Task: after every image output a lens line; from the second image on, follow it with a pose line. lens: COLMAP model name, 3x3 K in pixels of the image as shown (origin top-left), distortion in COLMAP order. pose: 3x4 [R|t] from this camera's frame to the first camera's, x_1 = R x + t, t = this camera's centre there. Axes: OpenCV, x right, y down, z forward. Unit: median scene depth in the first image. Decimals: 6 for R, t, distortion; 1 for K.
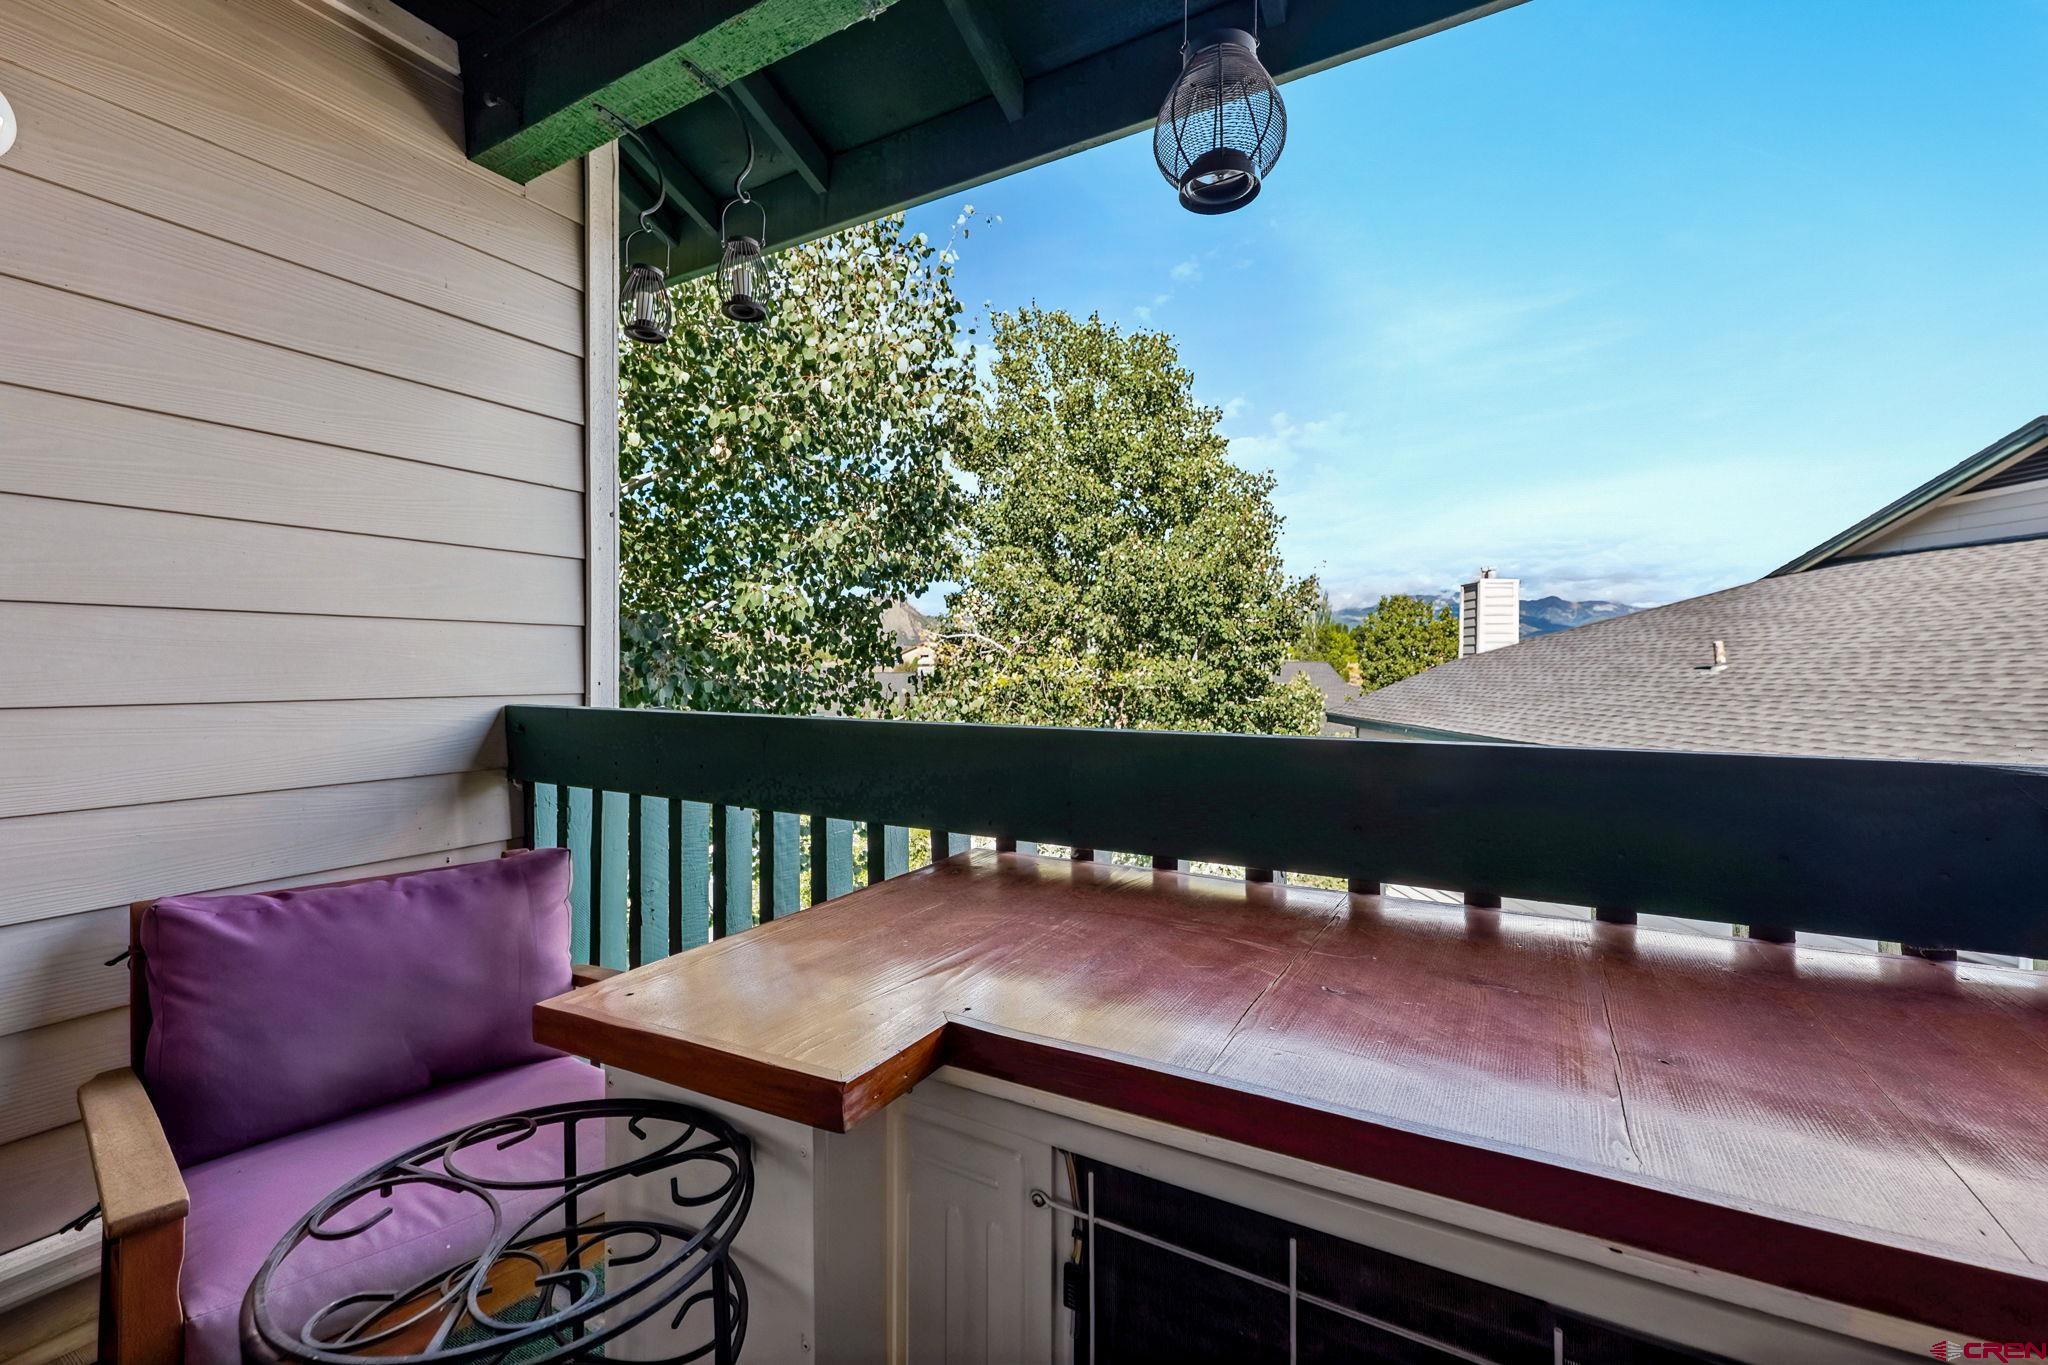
lens RADIAL K [[839.1, 0, 1024.0], [0, 839.1, 682.5], [0, 0, 1]] dist [0.001055, 0.000132]
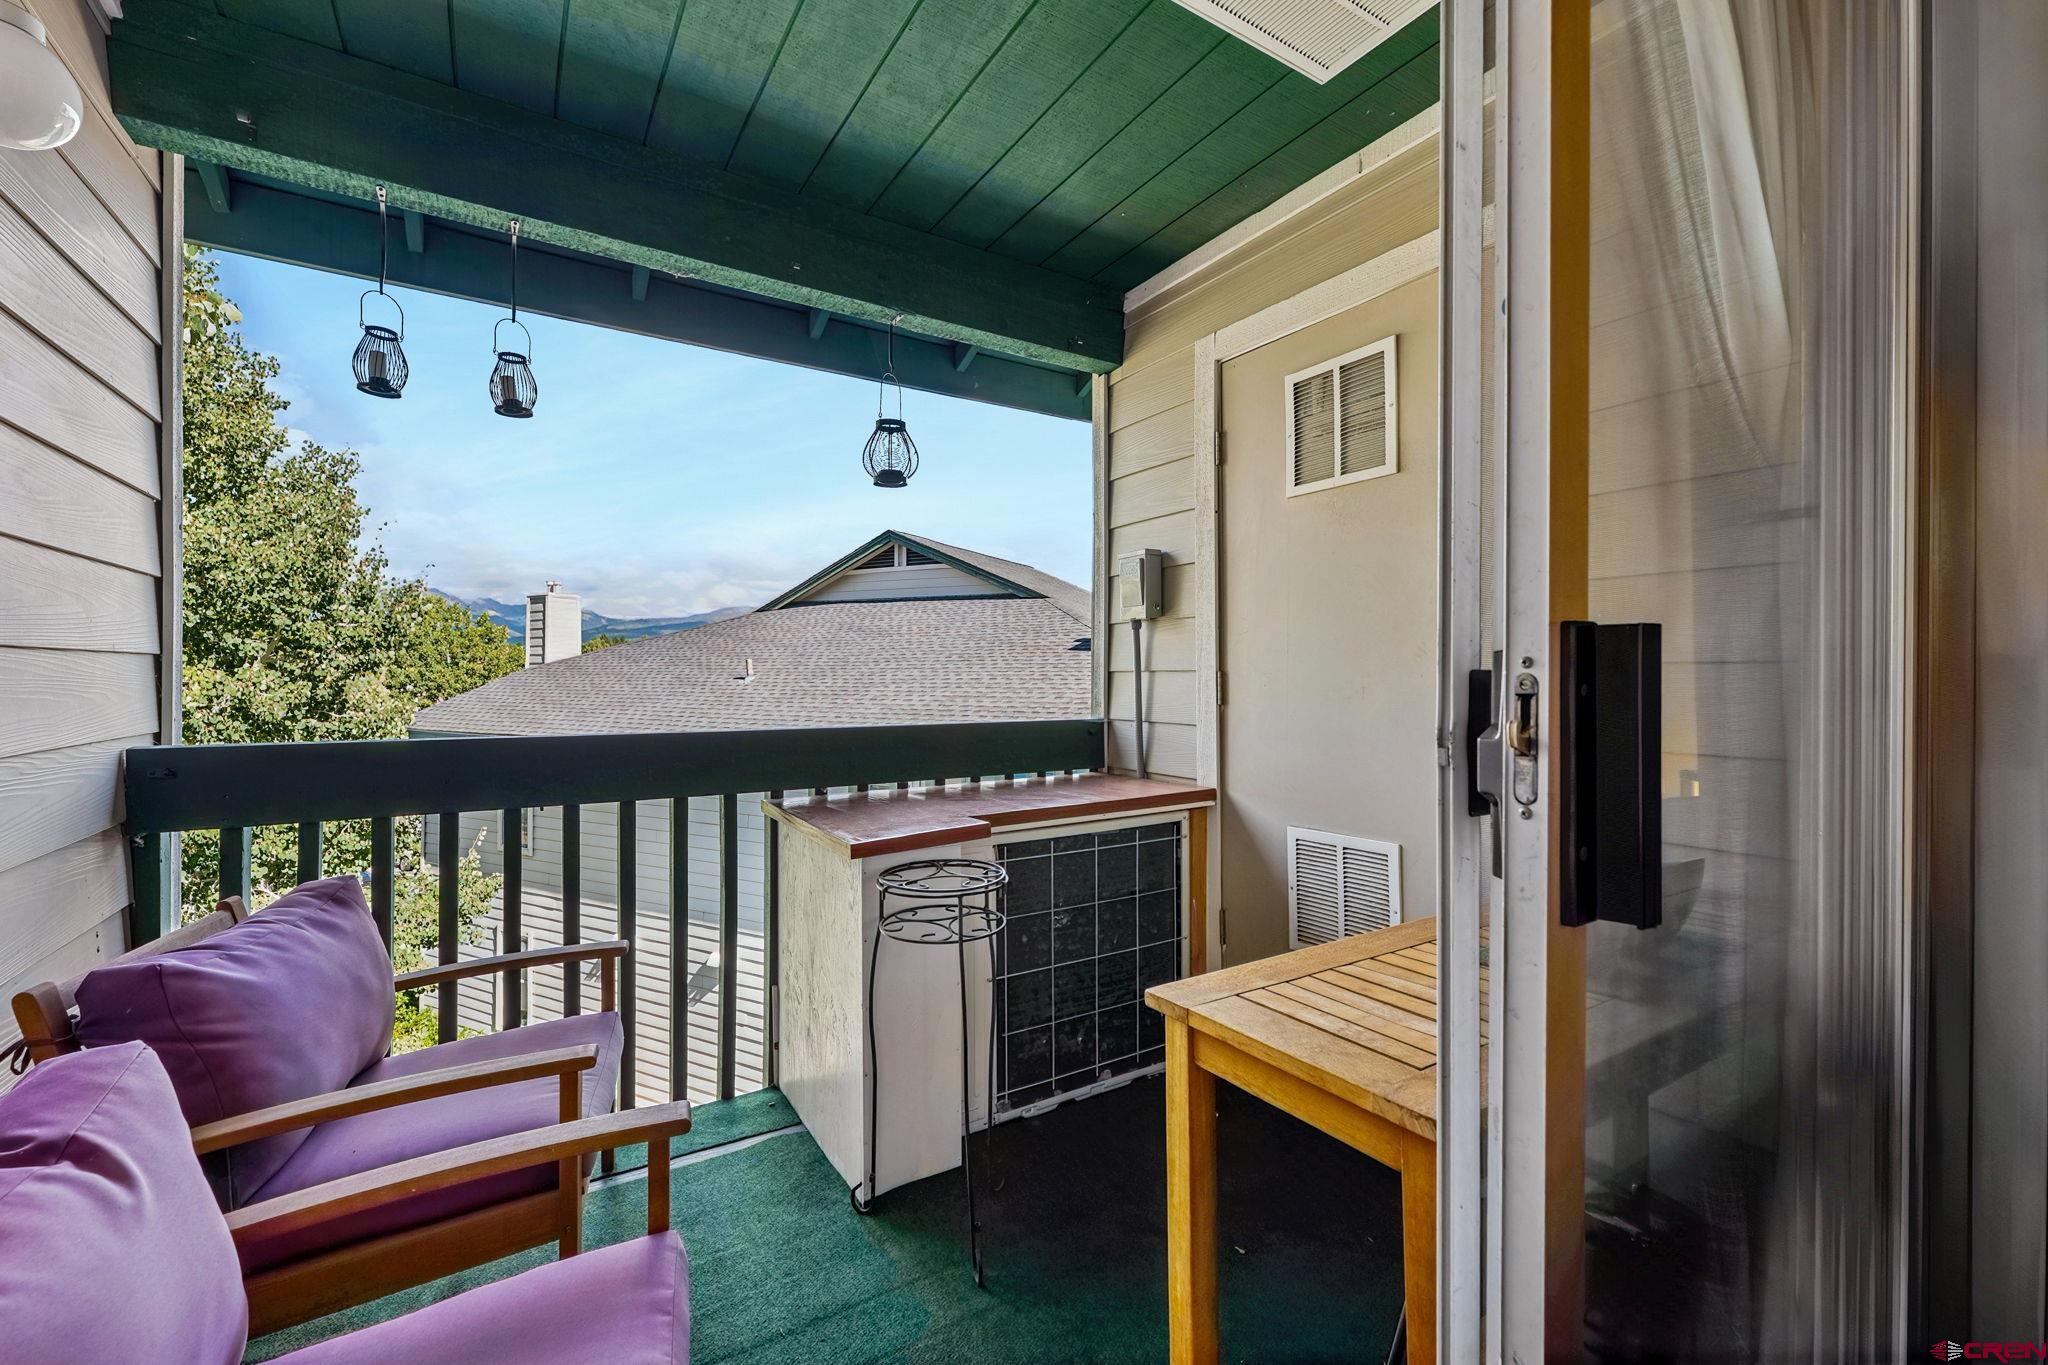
lens RADIAL K [[839.1, 0, 1024.0], [0, 839.1, 682.5], [0, 0, 1]] dist [0.001055, 0.000132]
pose [[0.462494, -0.005359, 0.886606, -0.173539], [0.011186, 0.999937, 0.000209, -0.005990], [-0.886552, 0.009821, 0.462525, -0.023697]]
